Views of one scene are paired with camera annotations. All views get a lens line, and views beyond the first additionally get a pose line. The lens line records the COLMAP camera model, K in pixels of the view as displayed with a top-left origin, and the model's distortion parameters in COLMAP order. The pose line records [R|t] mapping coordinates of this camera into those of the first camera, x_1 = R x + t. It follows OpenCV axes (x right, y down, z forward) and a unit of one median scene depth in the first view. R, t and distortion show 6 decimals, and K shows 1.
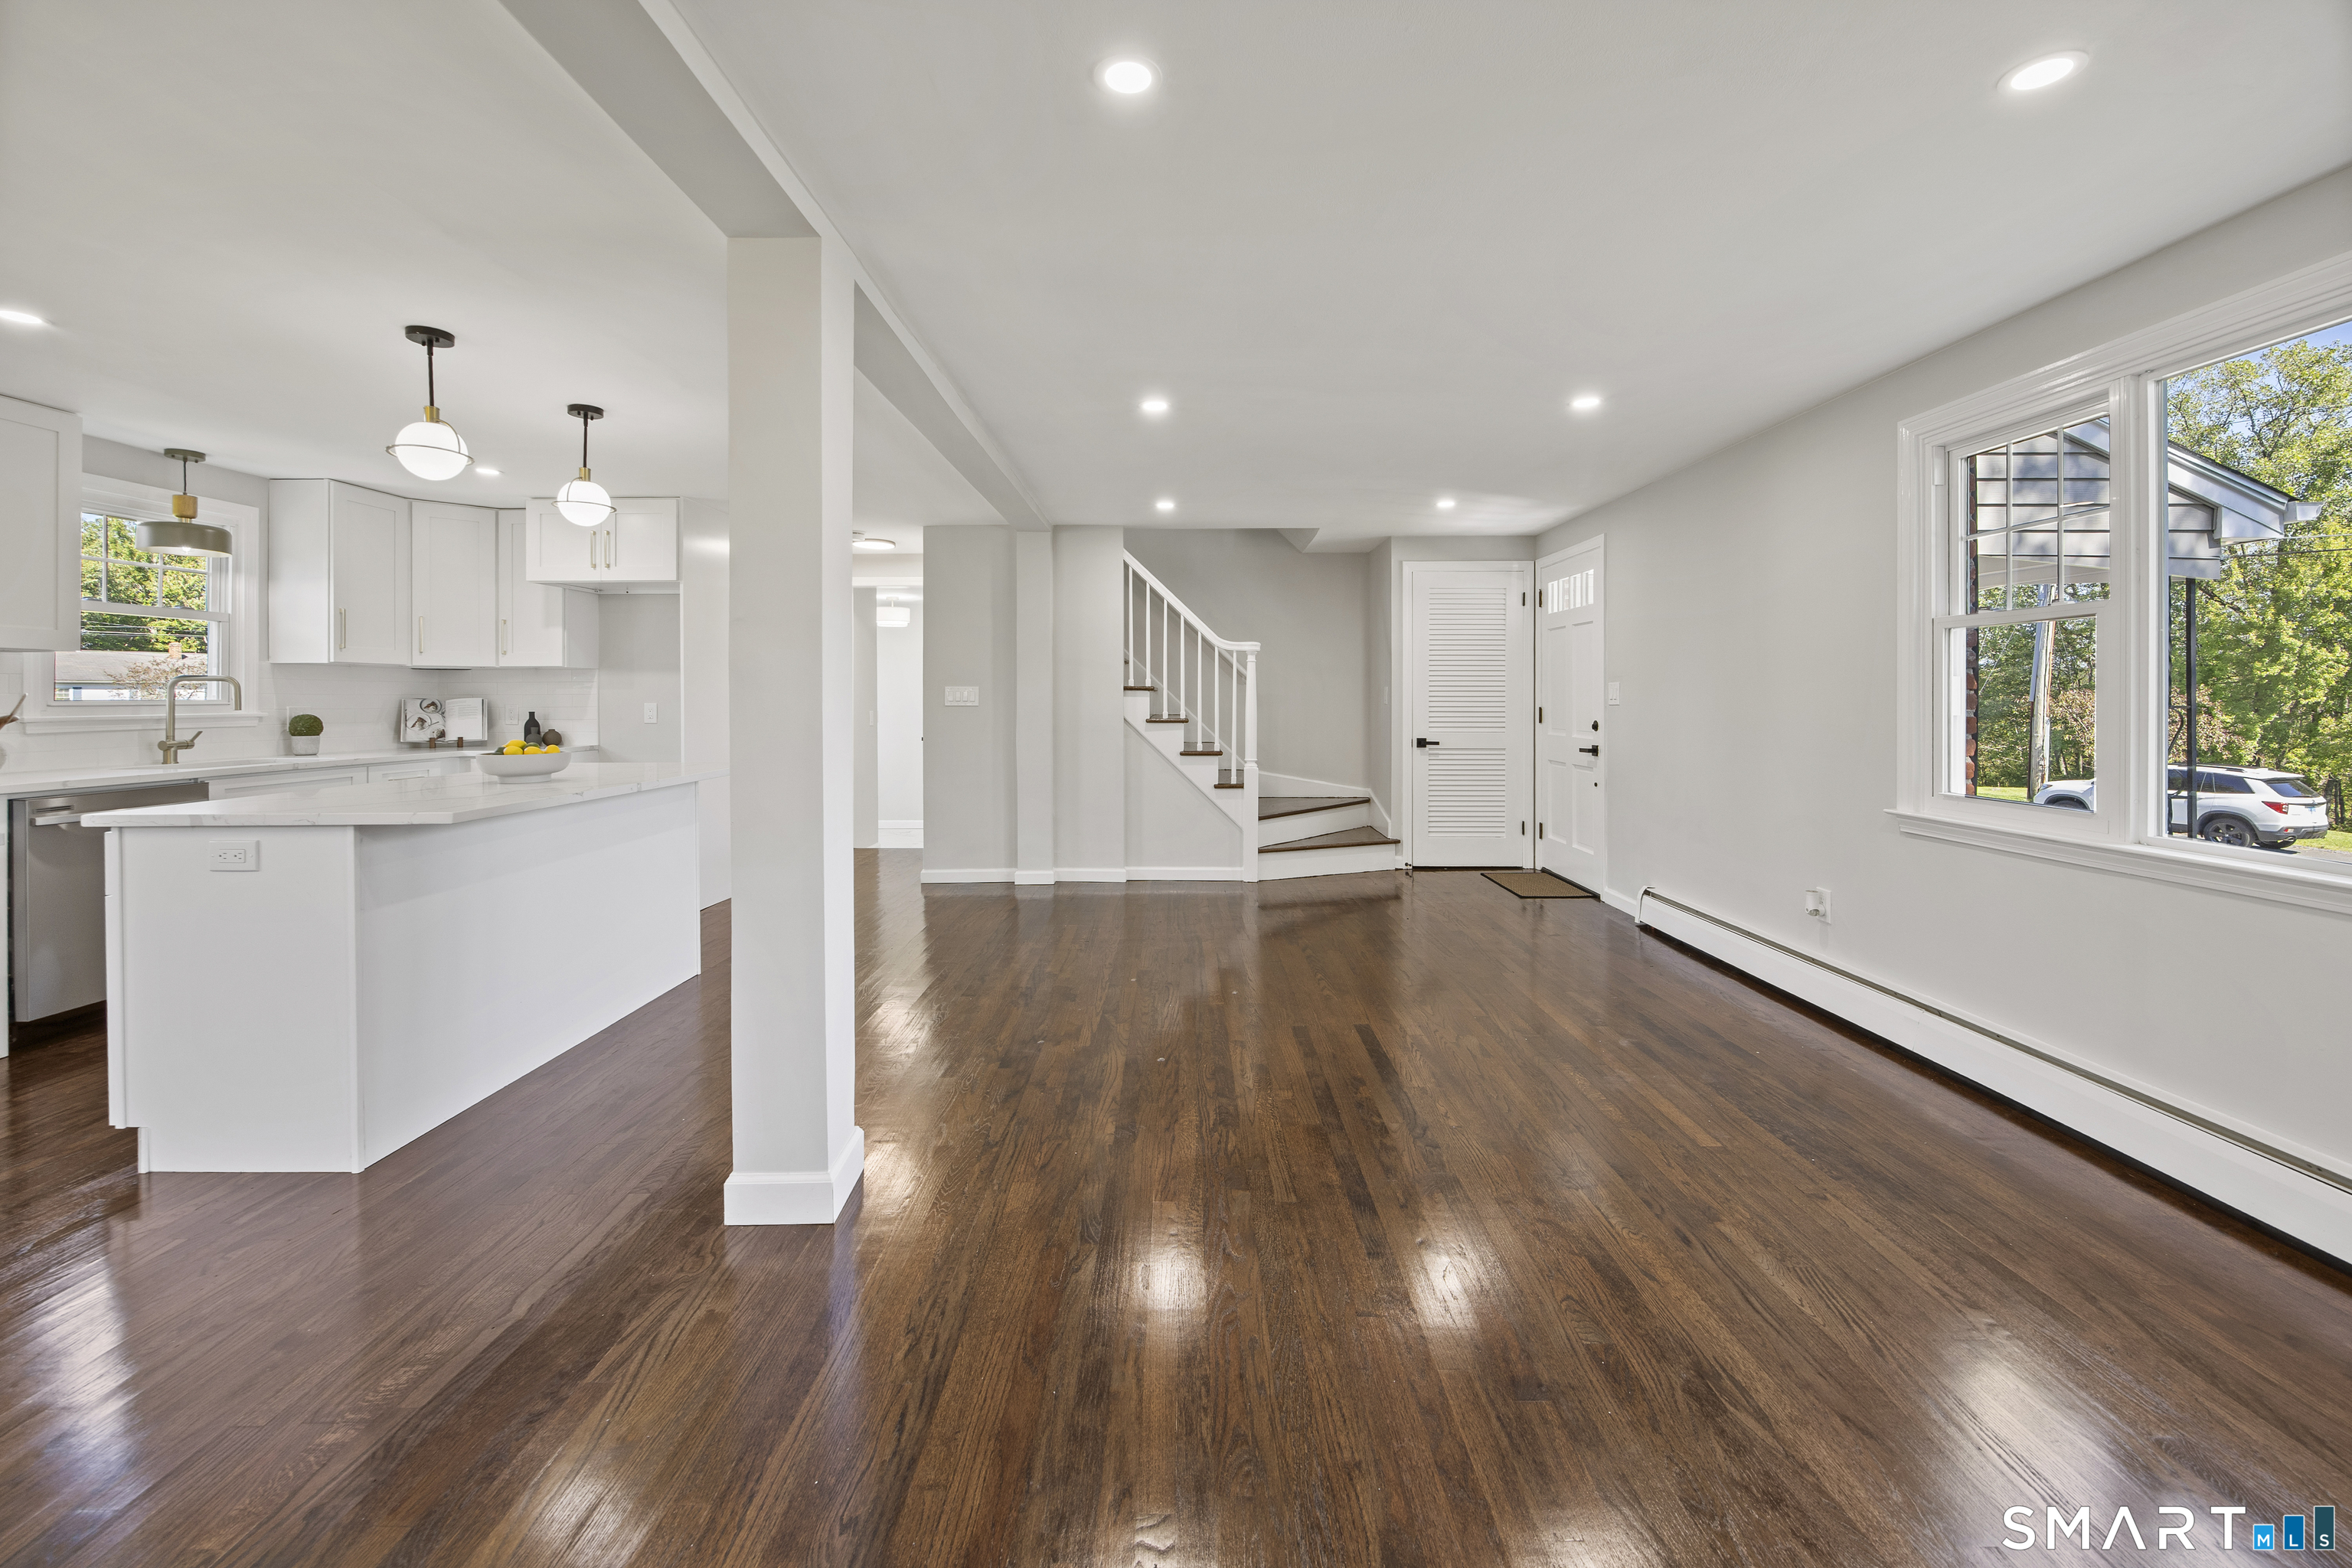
lens RADIAL K [[945.9, 0, 1173.9], [0, 945.9, 703.4], [0, 0, 1]] dist [-0.000851, -0.000137]
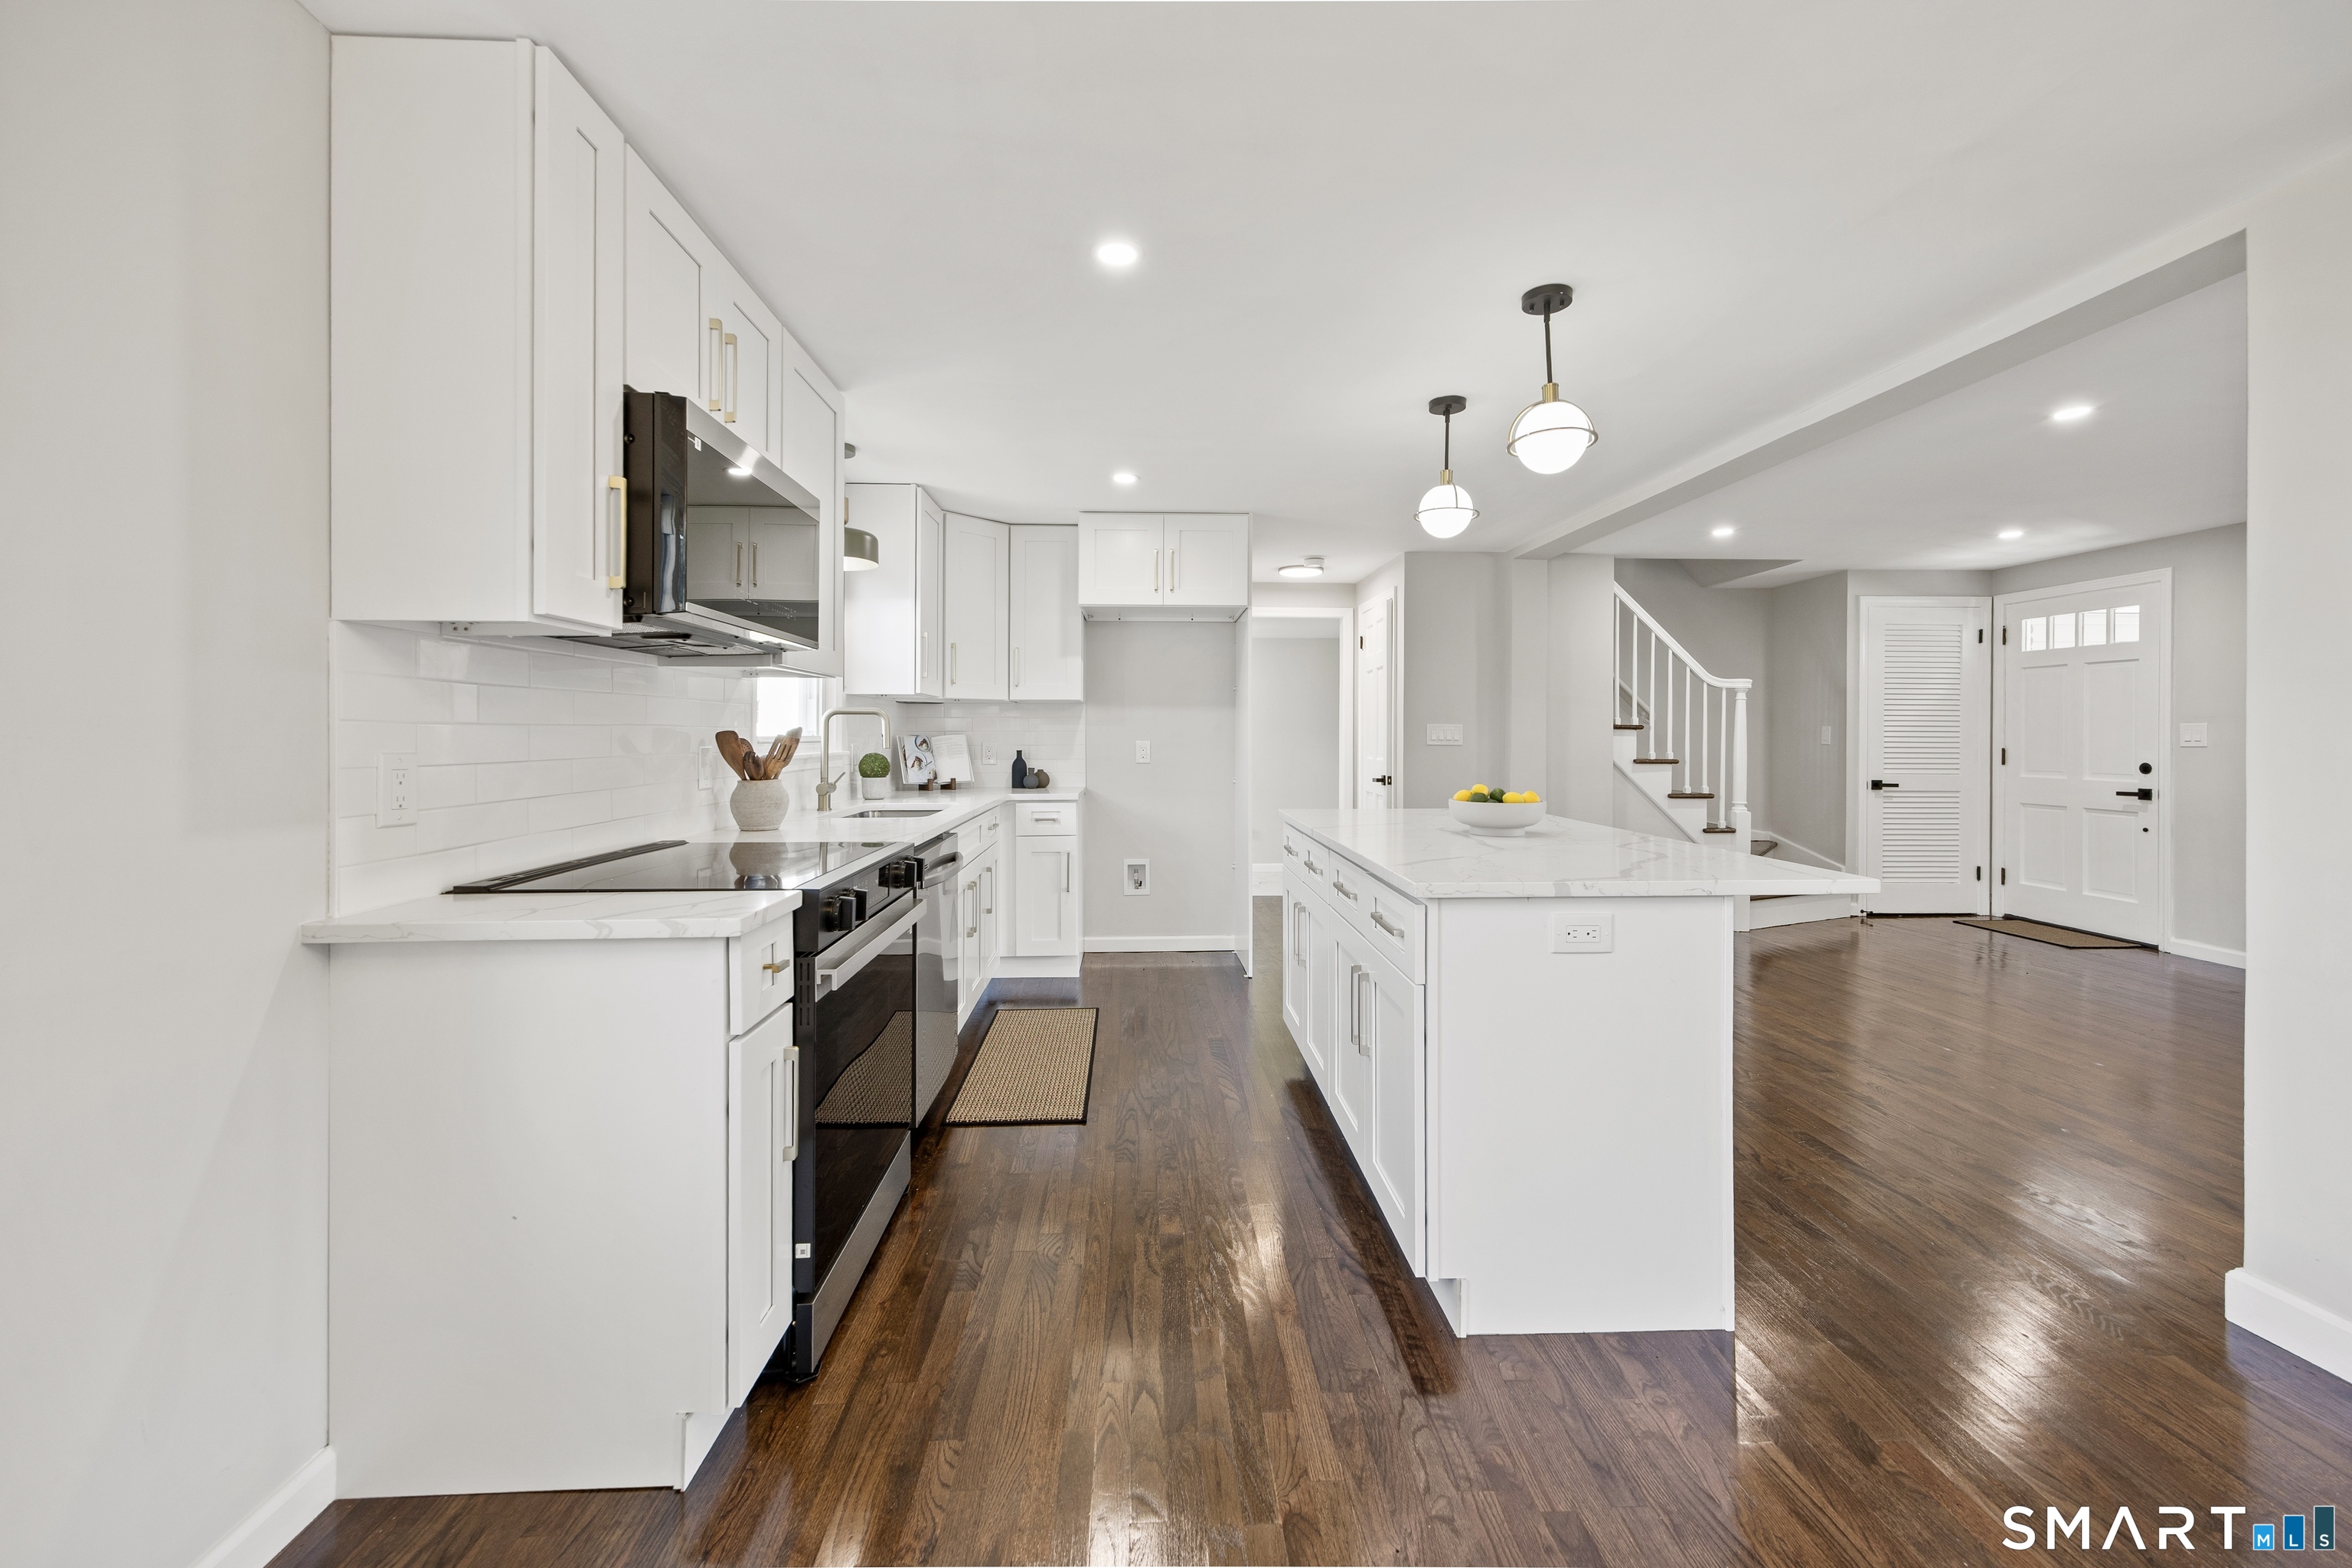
lens RADIAL K [[934.6, 0, 1176.3], [0, 934.6, 734.8], [0, 0, 1]] dist [0.003151, 0.000219]
pose [[0.998611, 0.003170, 0.052588, -0.574690], [-0.002699, 0.999956, -0.009025, 0.001417], [-0.052614, 0.008871, 0.998576, 0.099092]]
